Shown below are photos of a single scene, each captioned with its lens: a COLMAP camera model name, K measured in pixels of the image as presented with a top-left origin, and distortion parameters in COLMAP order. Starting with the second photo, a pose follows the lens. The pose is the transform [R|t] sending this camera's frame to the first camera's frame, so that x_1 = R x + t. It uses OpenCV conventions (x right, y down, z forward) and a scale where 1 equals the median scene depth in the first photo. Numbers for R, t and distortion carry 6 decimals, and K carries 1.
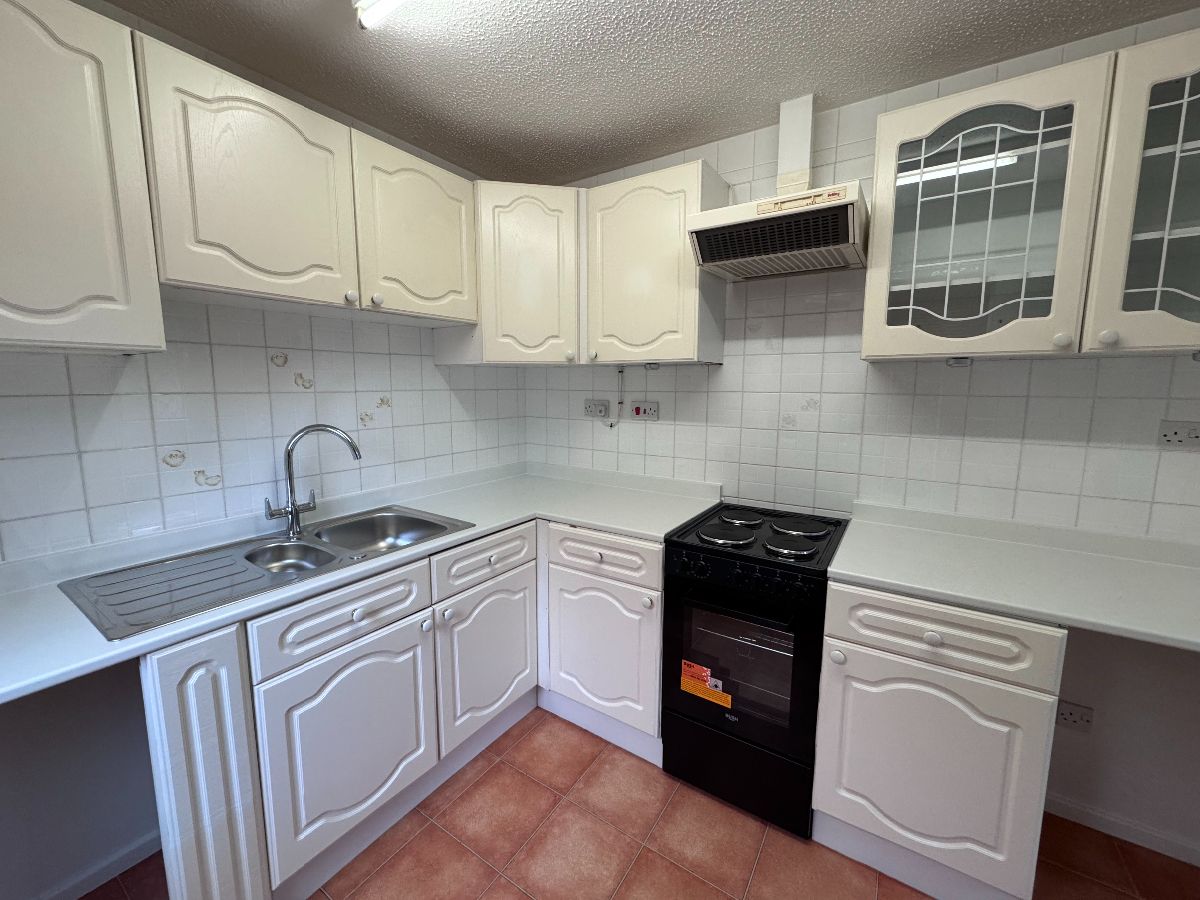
lens RADIAL K [[485.9, 0, 598.8], [0, 485.9, 444.3], [0, 0, 1]] dist [-0.002407, 0.000670]
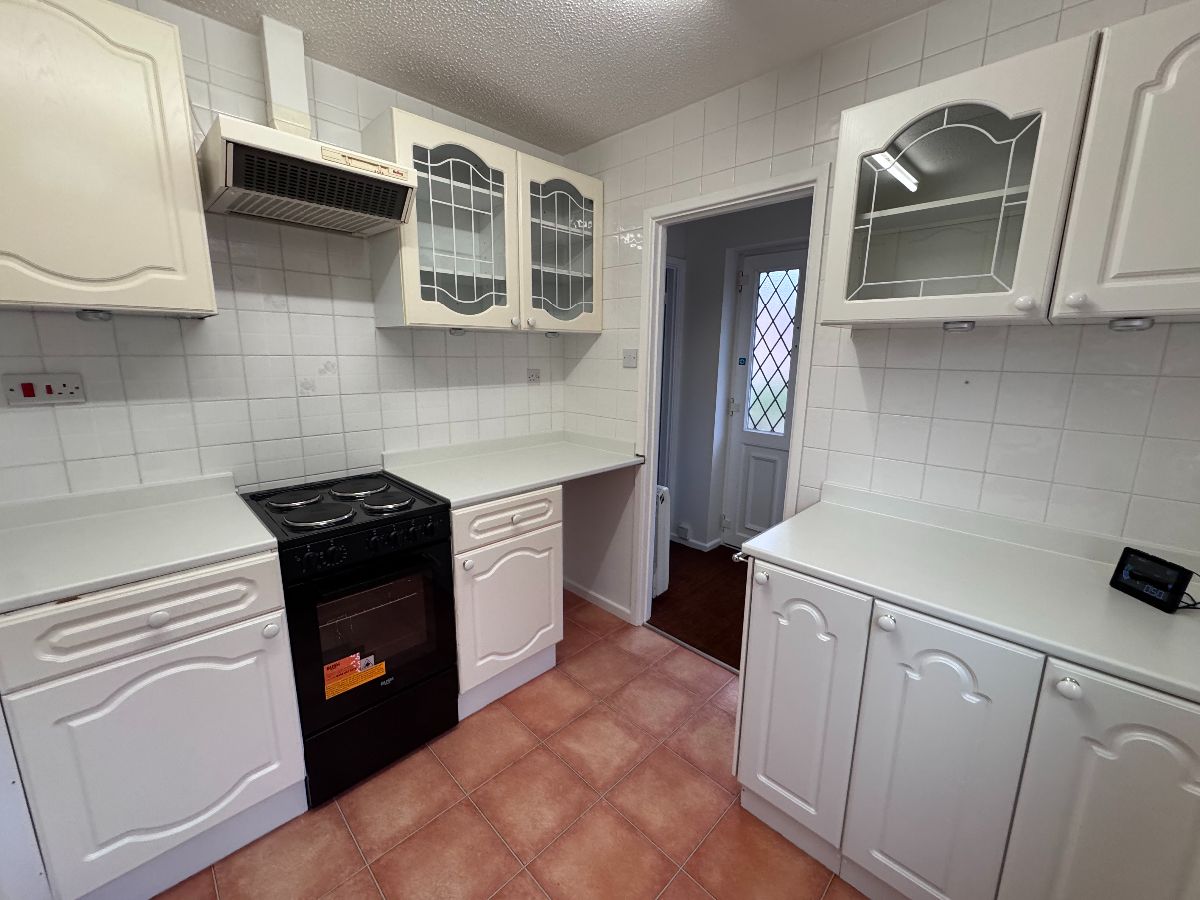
lens RADIAL K [[485.9, 0, 608.7], [0, 485.9, 444.0], [0, 0, 1]] dist [-0.002407, 0.000670]
pose [[0.183574, -0.184504, 0.965536, -0.521124], [0.108885, 0.980000, 0.166566, -0.038755], [-0.976957, 0.074555, 0.199992, 0.309403]]
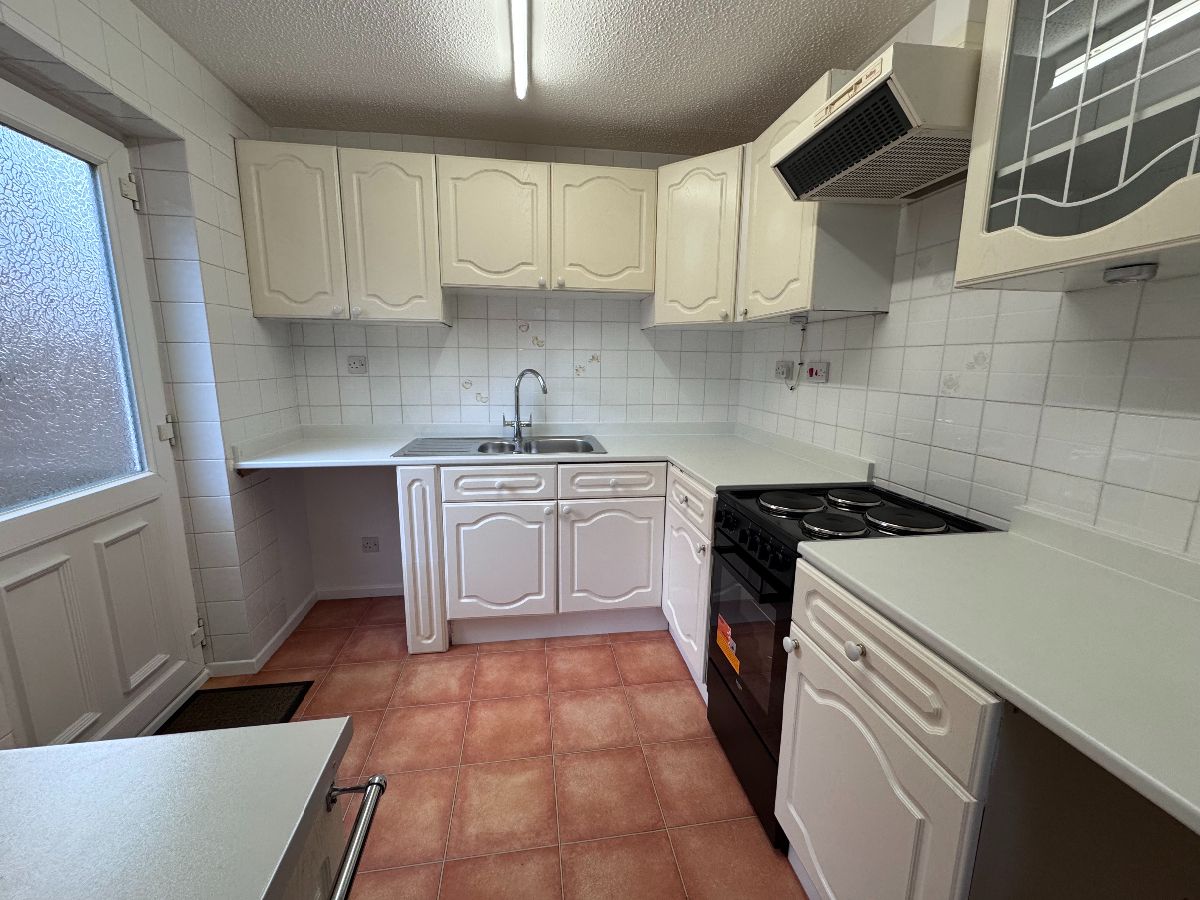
lens RADIAL K [[485.9, 0, 593.7], [0, 485.9, 445.4], [0, 0, 1]] dist [-0.002407, 0.000670]
pose [[0.655866, 0.133513, -0.742977, 0.726976], [-0.105500, 0.990787, 0.084915, 0.045865], [0.747469, 0.022691, 0.663909, 0.142666]]
